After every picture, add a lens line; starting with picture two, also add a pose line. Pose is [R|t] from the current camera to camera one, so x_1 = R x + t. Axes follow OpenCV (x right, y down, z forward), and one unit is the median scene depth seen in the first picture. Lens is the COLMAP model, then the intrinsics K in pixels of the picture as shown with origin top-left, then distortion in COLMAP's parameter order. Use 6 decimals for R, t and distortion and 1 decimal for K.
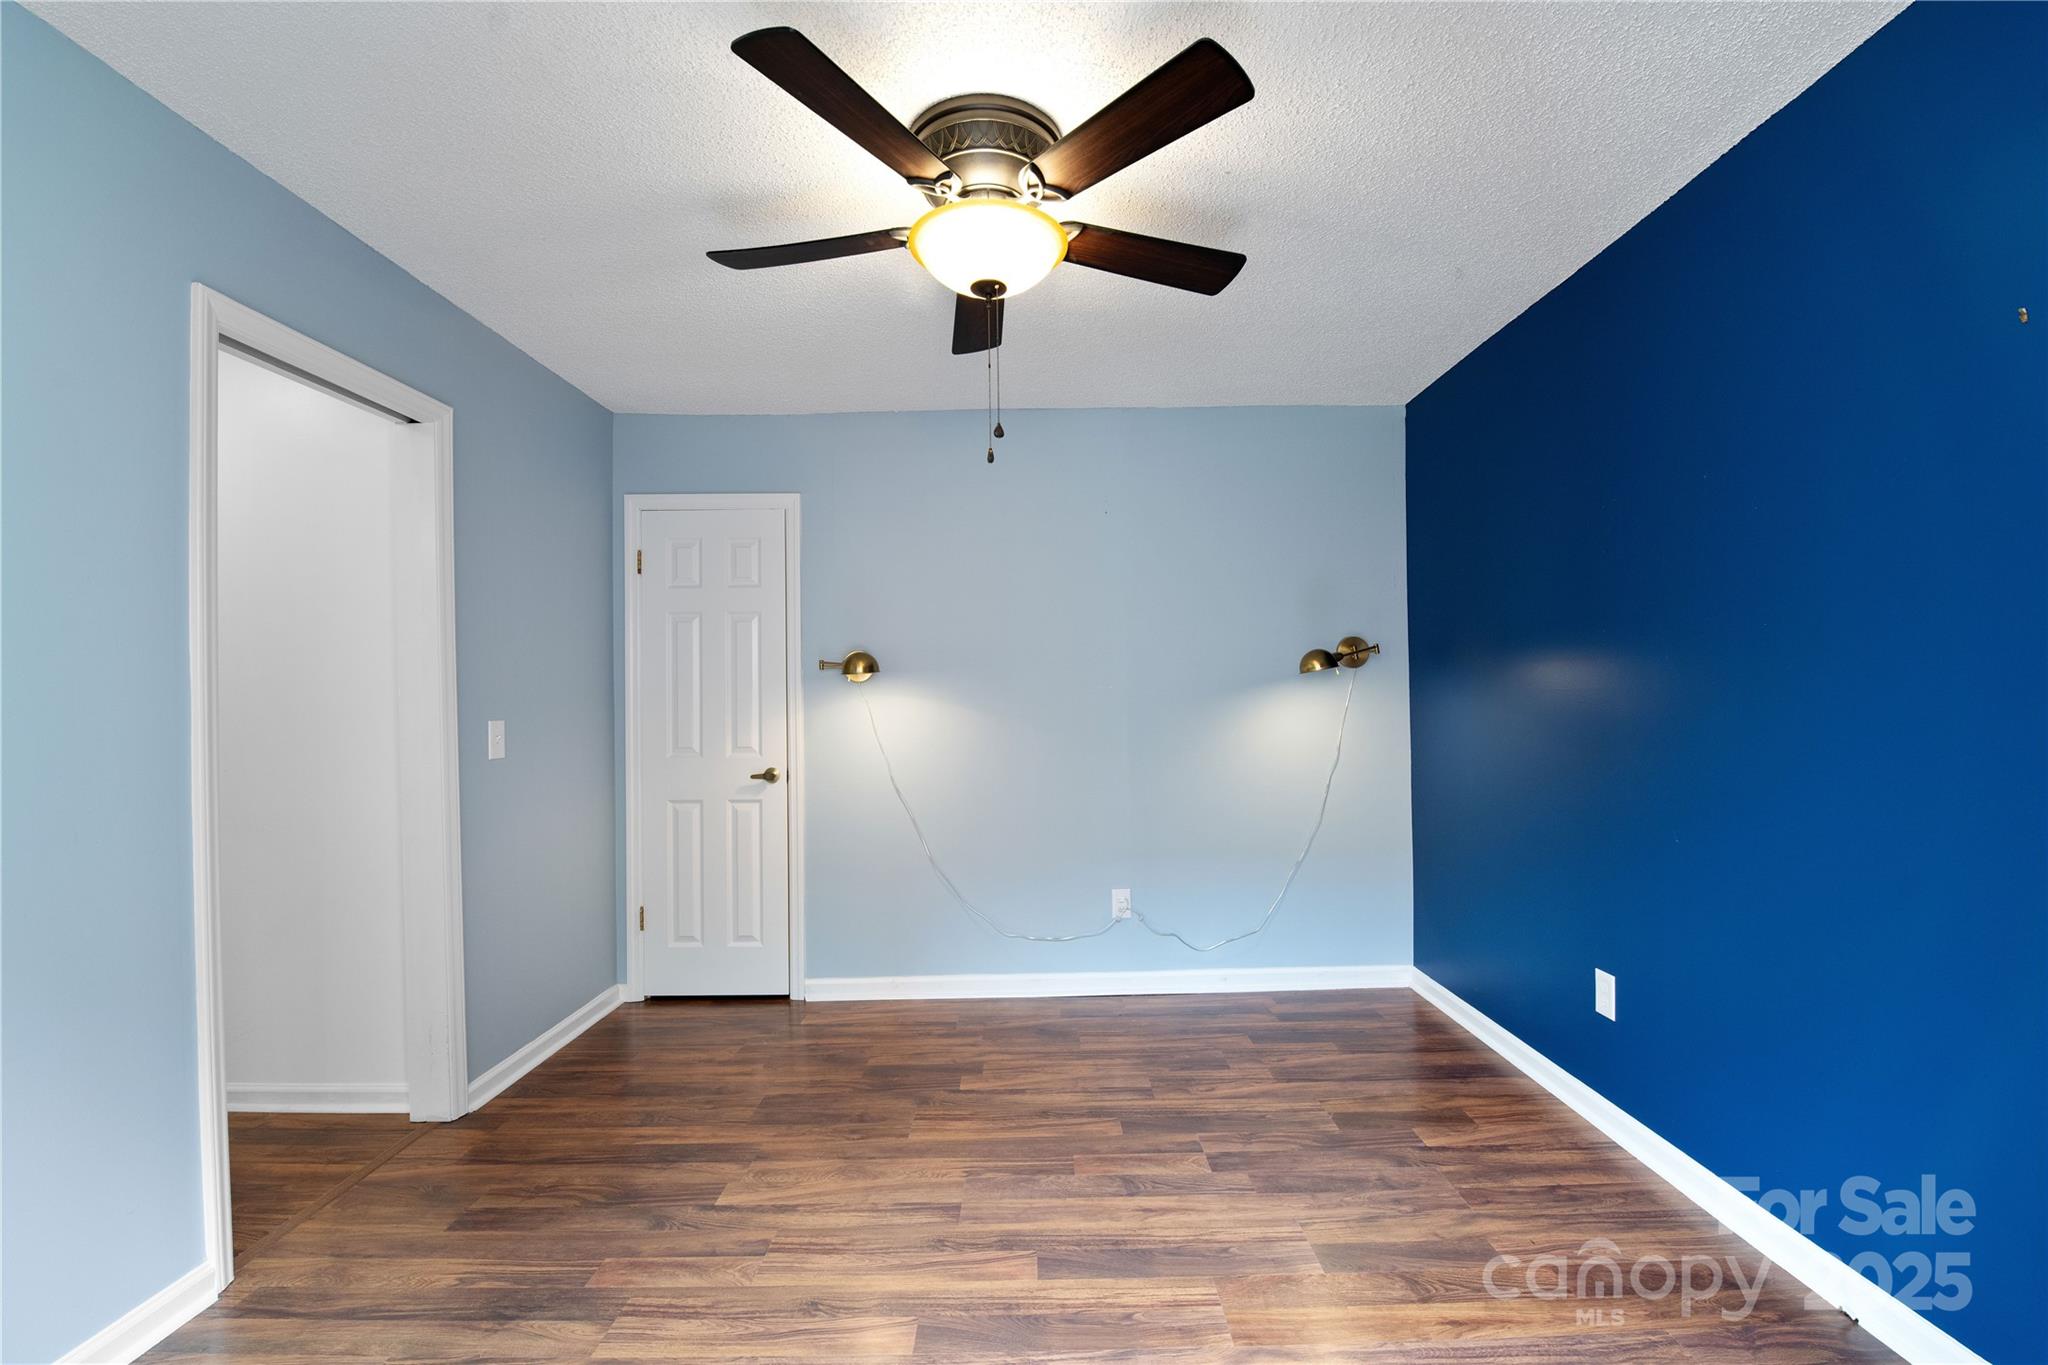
lens RADIAL K [[900.2, 0, 1032.4], [0, 900.2, 700.4], [0, 0, 1]] dist [0.000090, -0.003873]
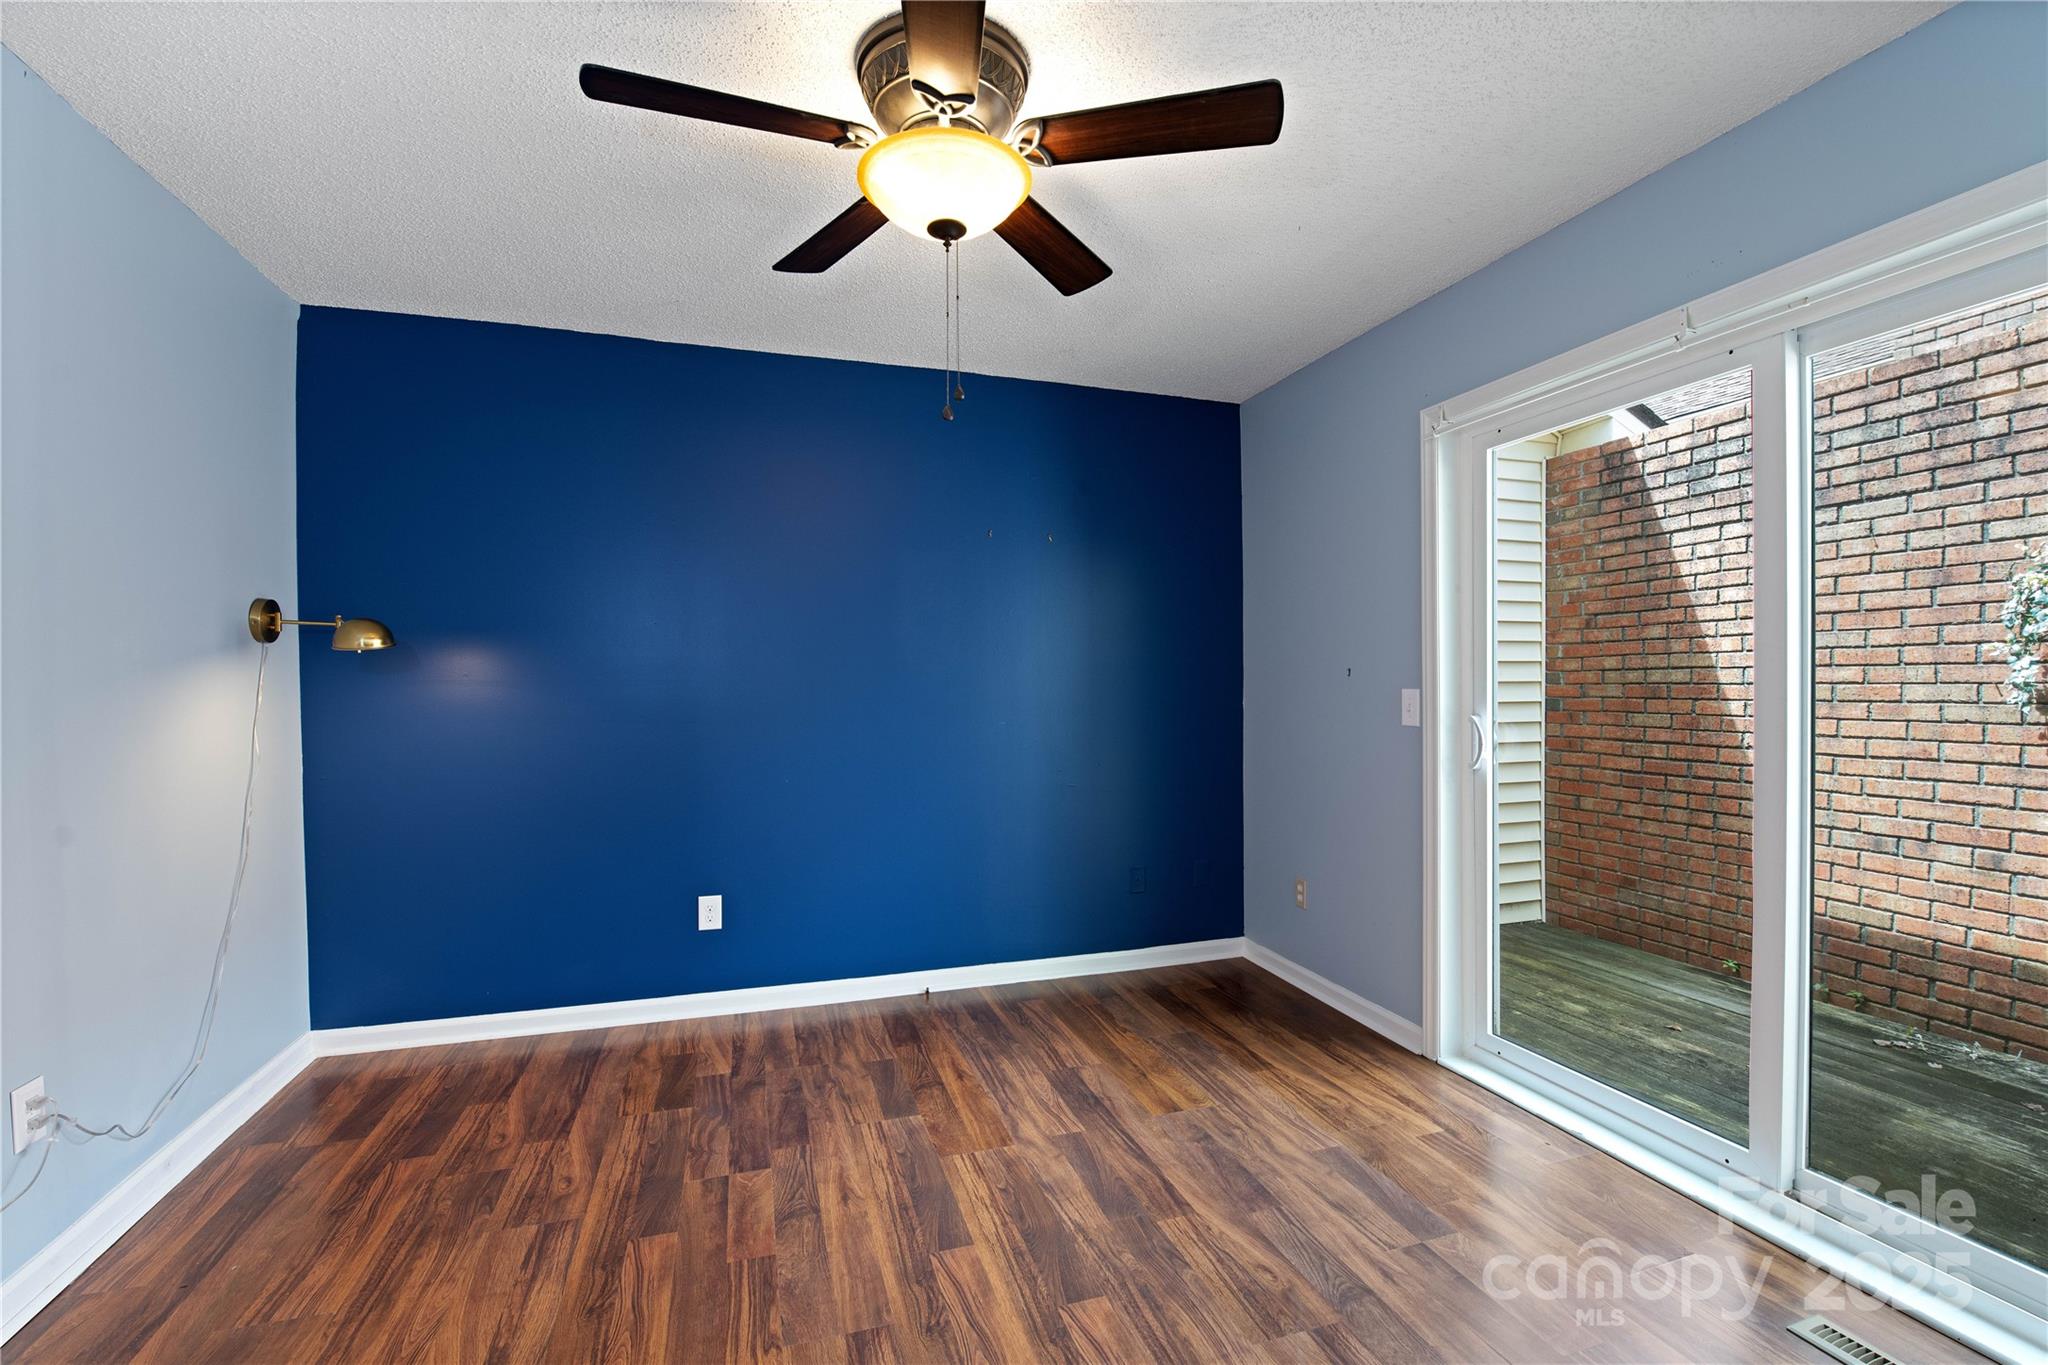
lens RADIAL K [[900.2, 0, 1032.4], [0, 900.2, 700.4], [0, 0, 1]] dist [0.000090, -0.003873]
pose [[-0.324950, 0.006705, 0.945707, -0.762544], [0.008031, 0.999958, -0.004330, 0.025250], [-0.945697, 0.006188, -0.324991, 0.981282]]
